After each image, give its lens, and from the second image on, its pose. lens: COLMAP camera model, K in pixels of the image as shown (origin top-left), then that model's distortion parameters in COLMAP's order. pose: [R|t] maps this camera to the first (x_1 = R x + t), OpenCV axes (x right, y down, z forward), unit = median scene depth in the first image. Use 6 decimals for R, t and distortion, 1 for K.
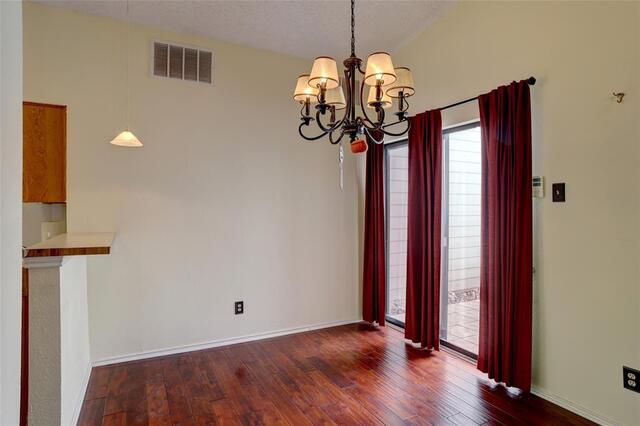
lens RADIAL K [[373.4, 0, 320.0], [0, 373.4, 213.0], [0, 0, 1]] dist [-0.035067, 0.000636]
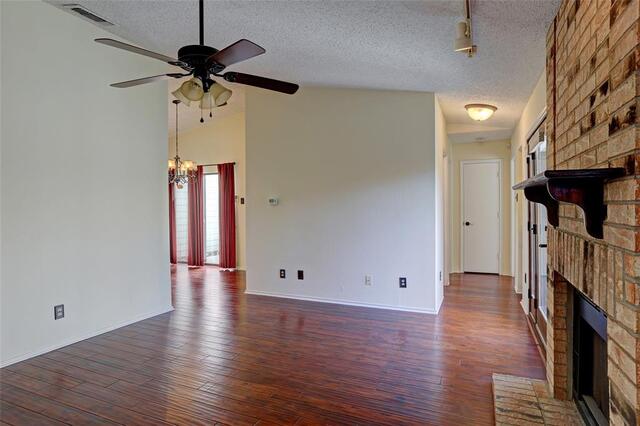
lens RADIAL K [[364.5, 0, 320.0], [0, 364.5, 213.0], [0, 0, 1]] dist [-0.033151, 0.000379]
pose [[0.785026, -0.020342, 0.619128, -0.597365], [0.017260, 0.999791, 0.010965, 0.019217], [-0.619222, 0.002078, 0.785213, -1.462521]]
